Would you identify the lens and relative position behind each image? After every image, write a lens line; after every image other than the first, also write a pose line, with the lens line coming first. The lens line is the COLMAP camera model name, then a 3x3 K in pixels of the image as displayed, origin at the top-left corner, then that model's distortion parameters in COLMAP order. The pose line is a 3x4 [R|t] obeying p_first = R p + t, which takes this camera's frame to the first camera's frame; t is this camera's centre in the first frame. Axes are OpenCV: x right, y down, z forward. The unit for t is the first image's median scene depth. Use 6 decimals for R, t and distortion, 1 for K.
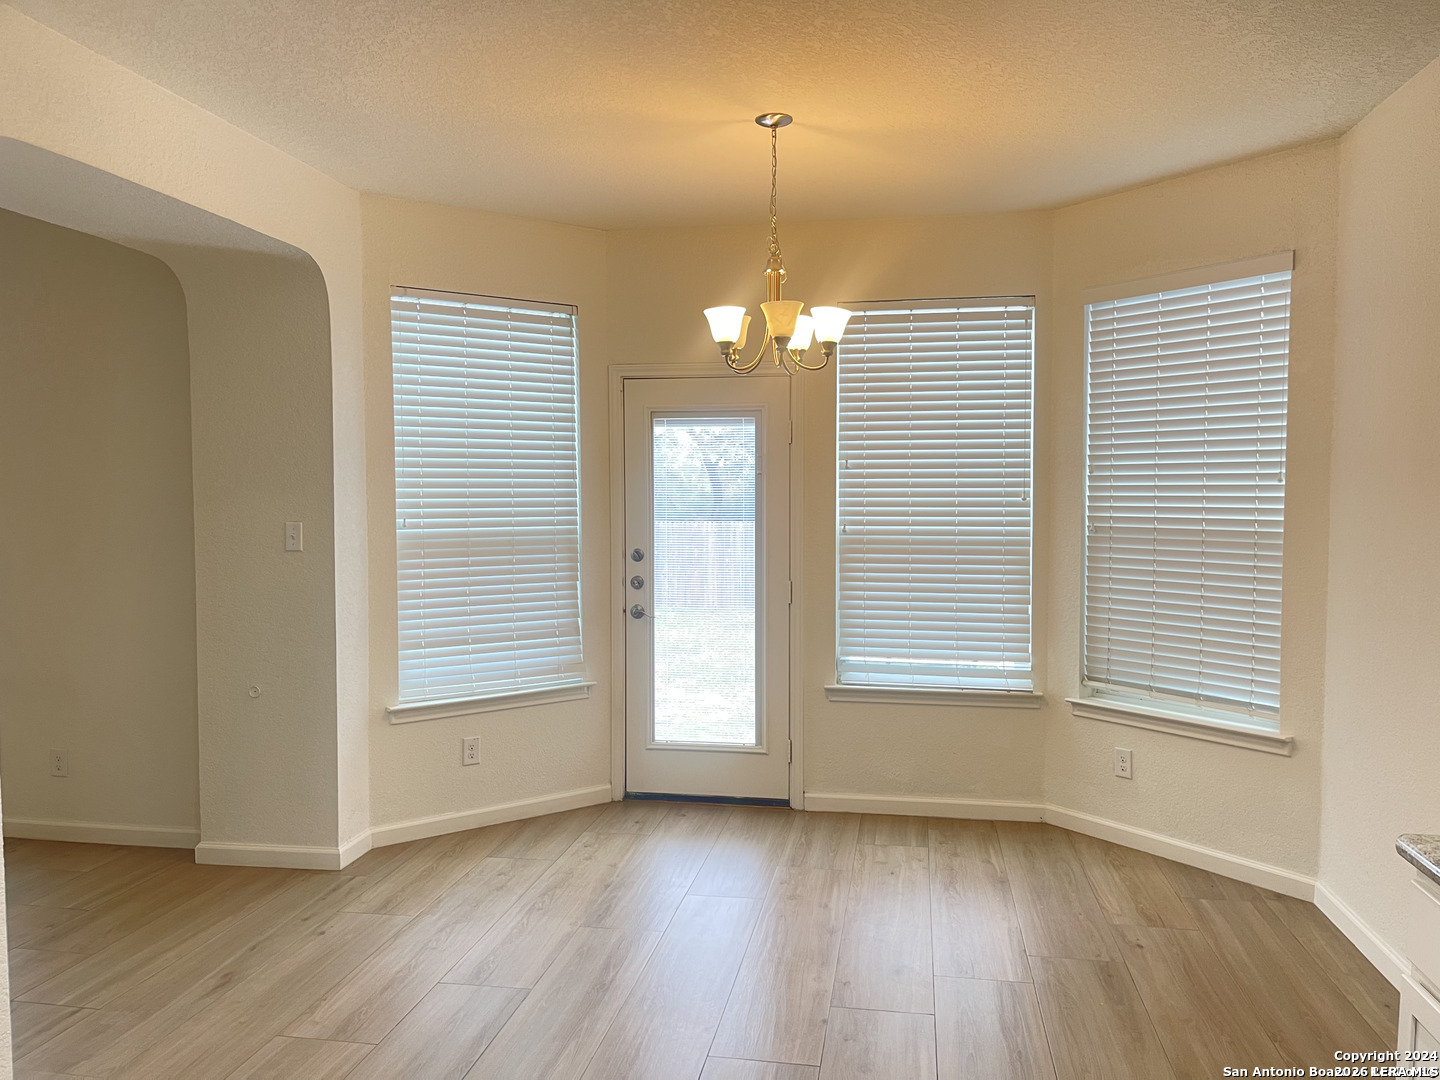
lens RADIAL K [[1087.0, 0, 720.0], [0, 1087.0, 540.0], [0, 0, 1]] dist [0.024416, 0.000753]
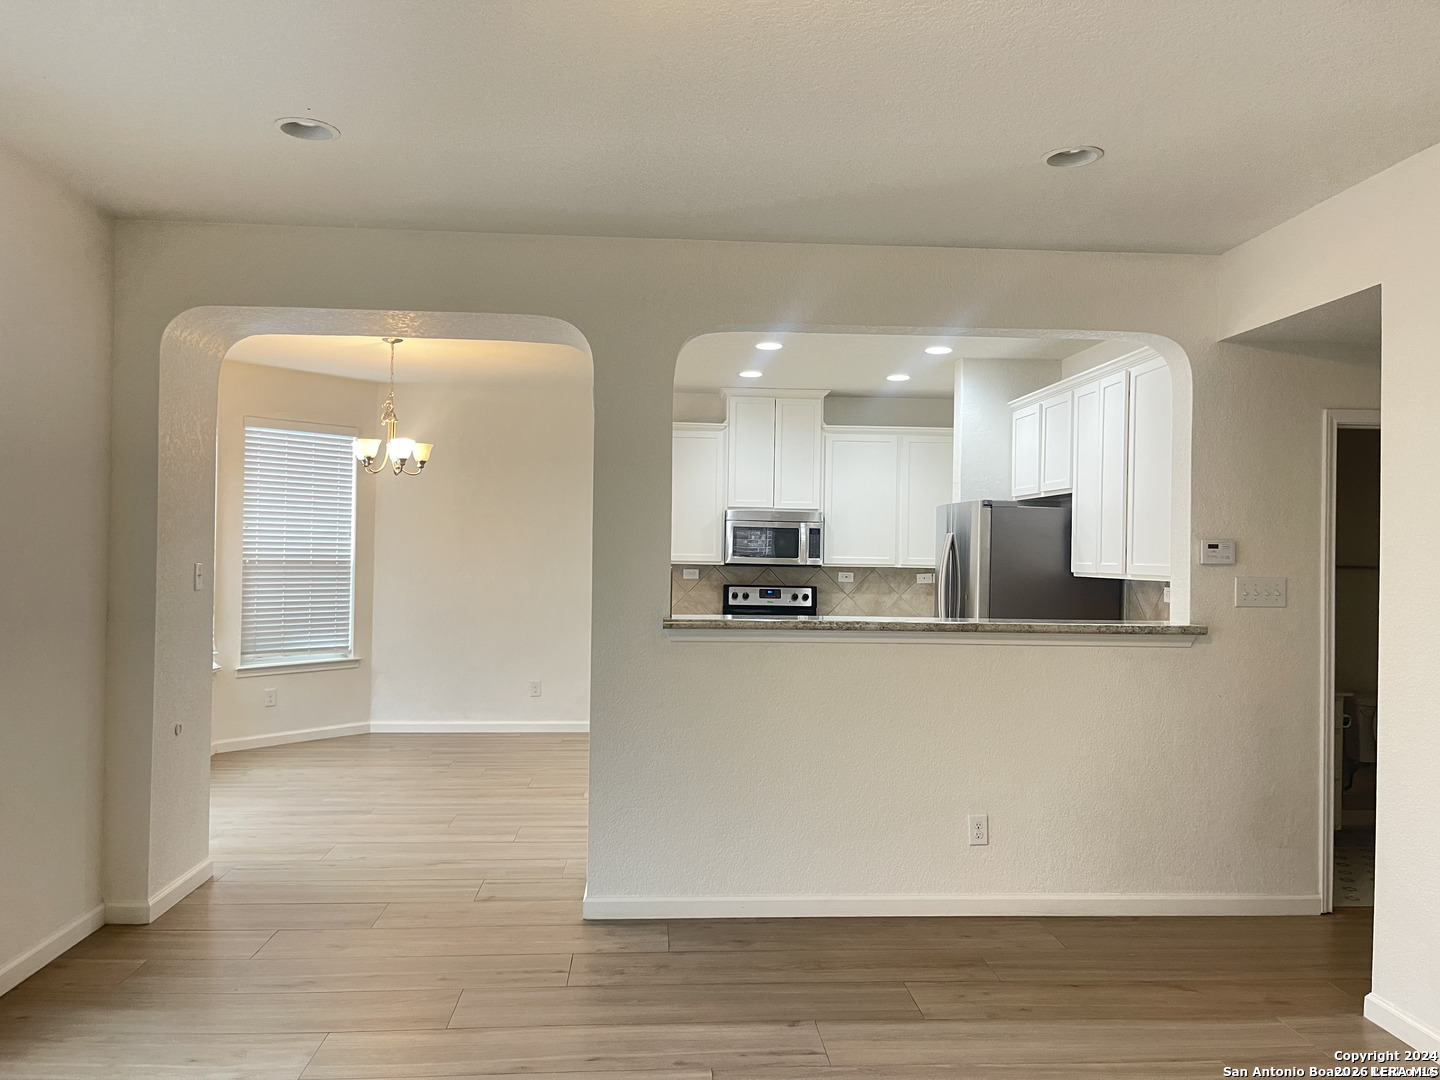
lens RADIAL K [[1084.2, 0, 724.5], [0, 1084.2, 537.7], [0, 0, 1]] dist [0.074918, -0.089658]
pose [[-0.231396, 0.008153, 0.972825, -1.416434], [0.026122, 0.999656, -0.002164, -0.022855], [-0.972509, 0.024911, -0.231530, 0.674919]]
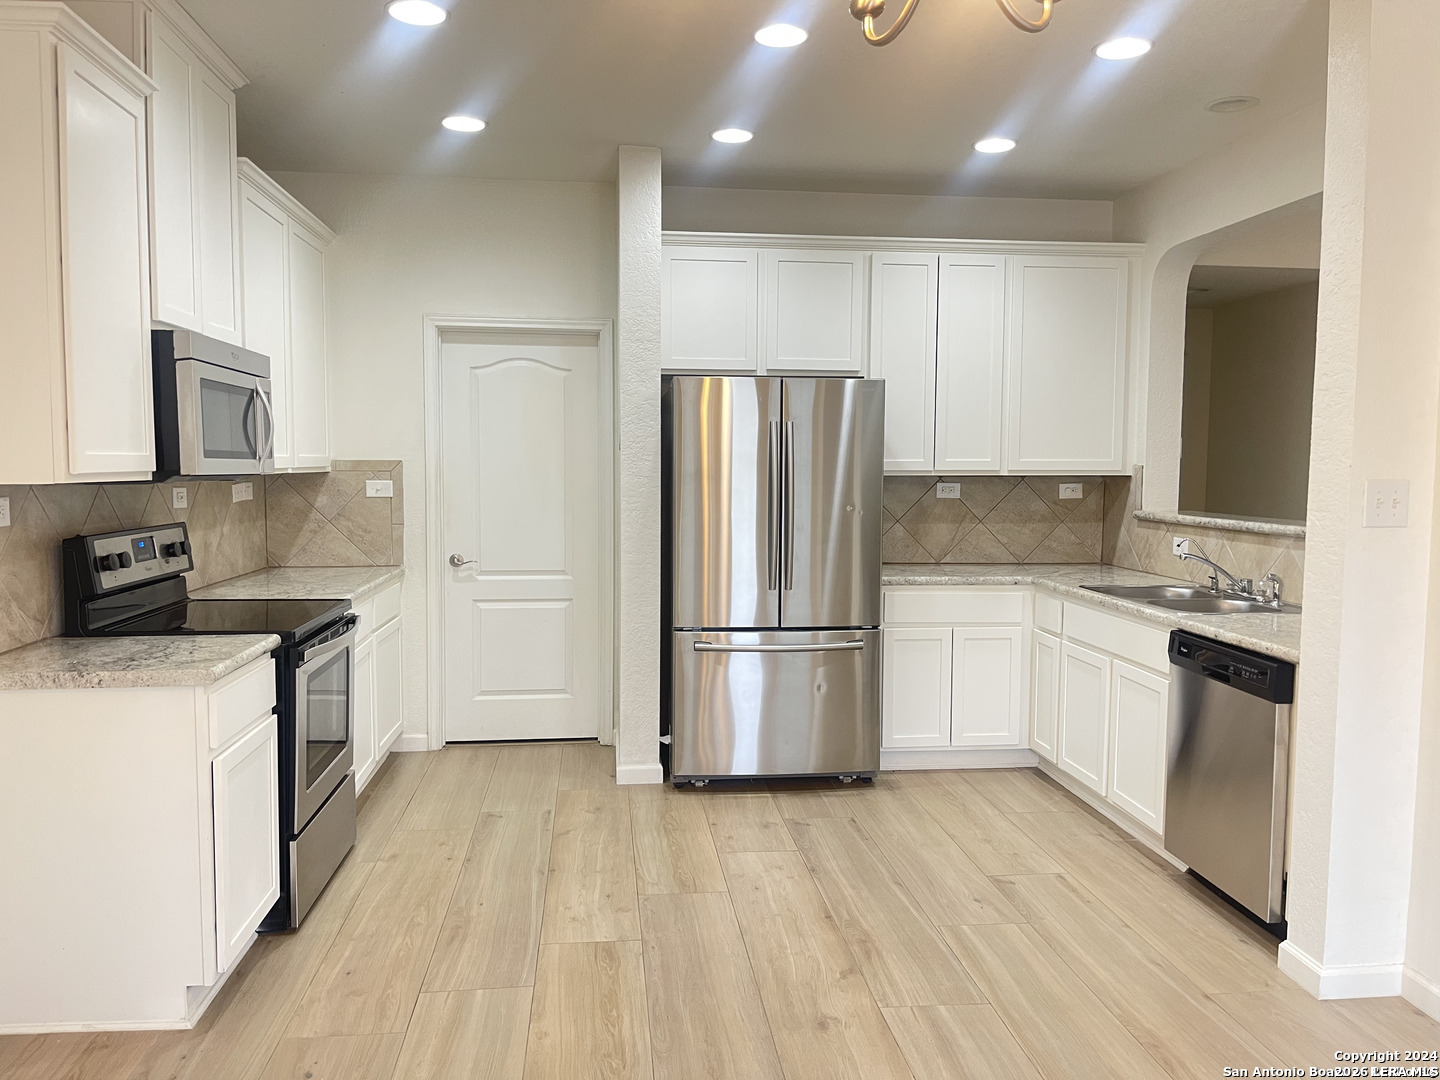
lens RADIAL K [[1084.2, 0, 724.5], [0, 1084.2, 537.7], [0, 0, 1]] dist [0.074918, -0.089658]
pose [[-0.962504, 0.014981, -0.270853, 0.150677], [-0.016549, 0.993371, 0.113754, -0.028653], [0.270762, 0.113971, -0.955876, 0.991235]]
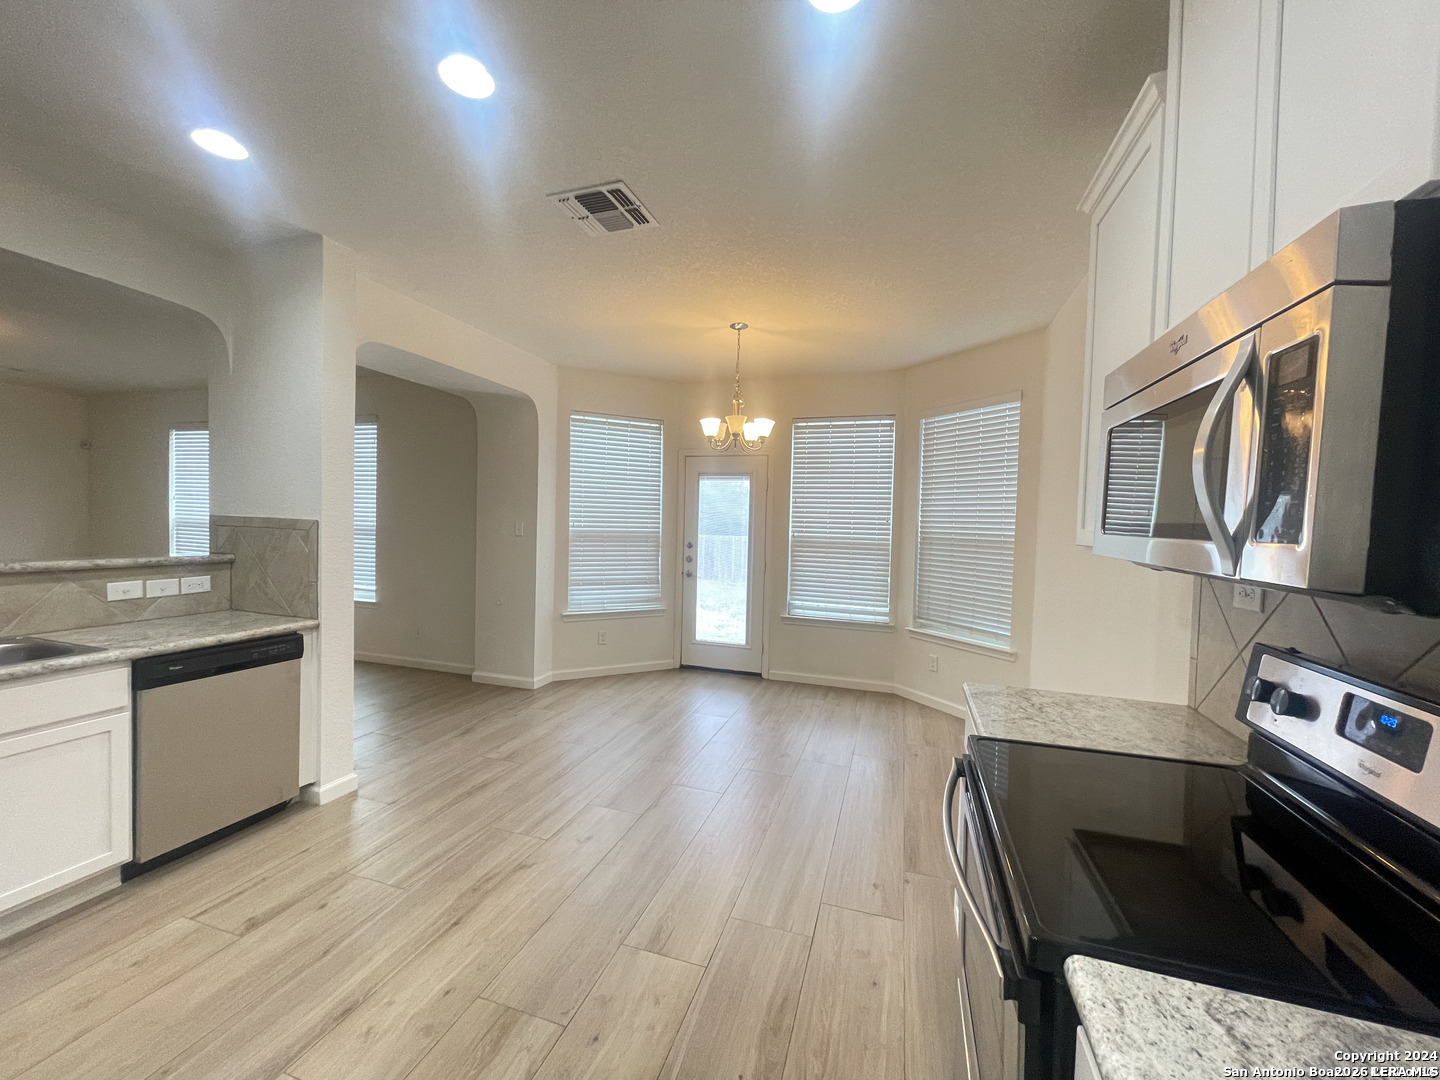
lens RADIAL K [[575.7, 0, 715.2], [0, 575.7, 540.5], [0, 0, 1]] dist [0.000286, -0.000296]
pose [[0.988058, 0.030974, -0.150937, 0.136474], [-0.033322, 0.999359, -0.013054, 0.018608], [0.150436, 0.017928, 0.988457, -0.035763]]
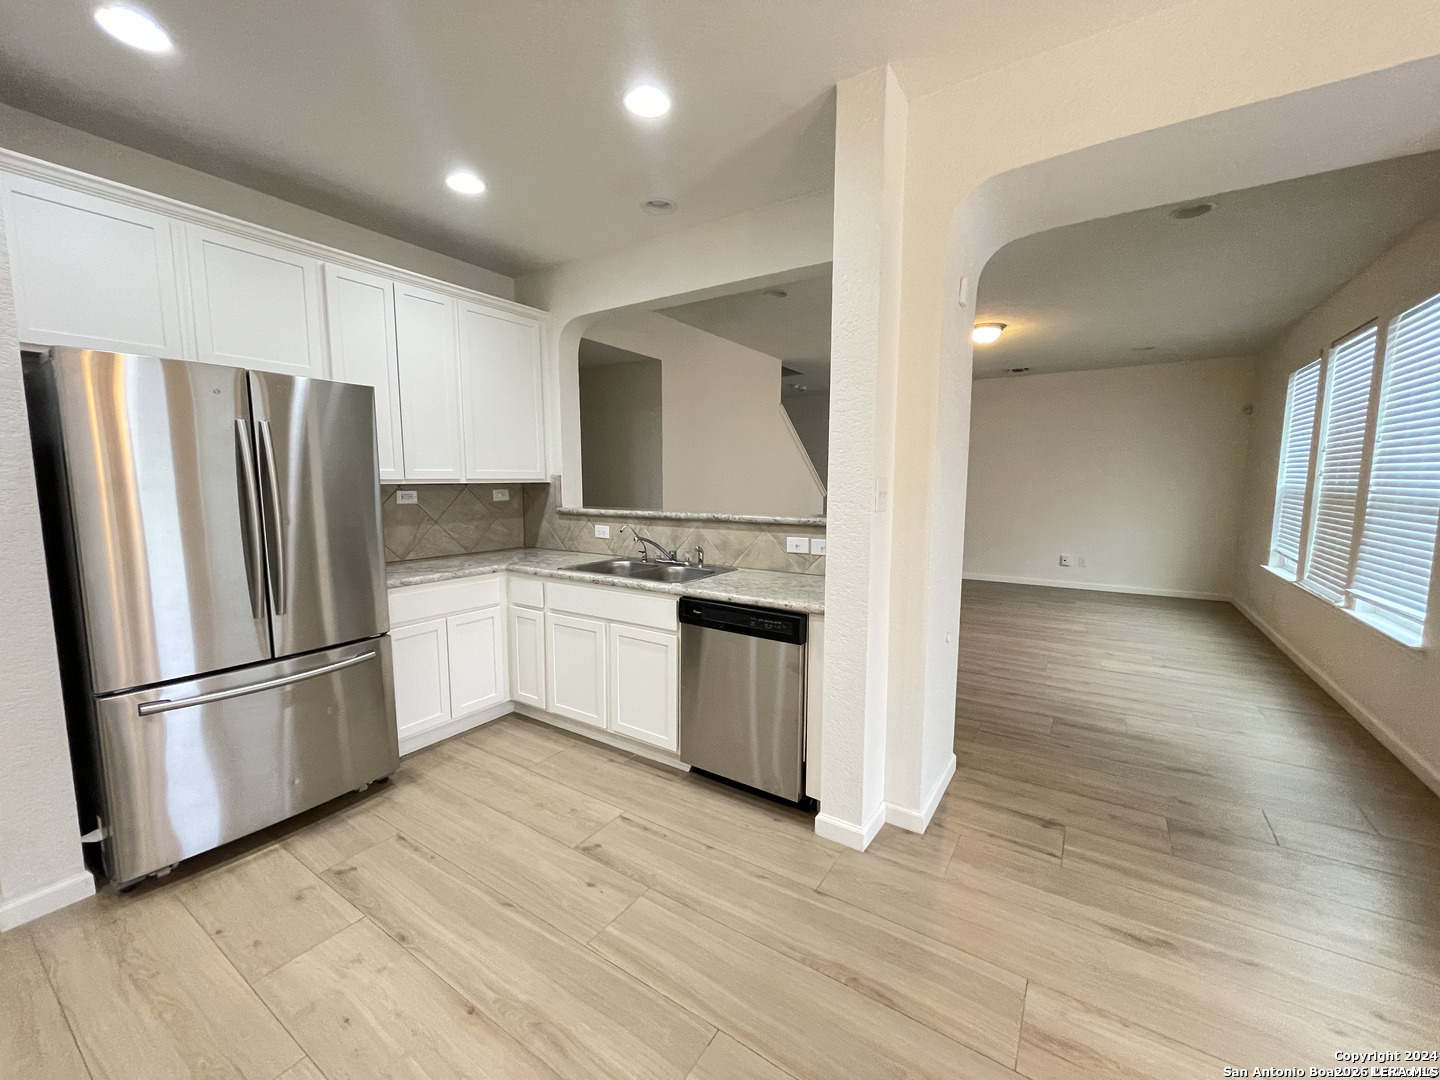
lens RADIAL K [[576.9, 0, 713.2], [0, 576.9, 542.3], [0, 0, 1]] dist [0.000007, 0.000124]
pose [[-0.412545, 0.099851, -0.905448, 0.100106], [-0.037292, 0.991290, 0.126308, 0.000366], [0.910174, 0.085873, -0.405228, 0.579891]]
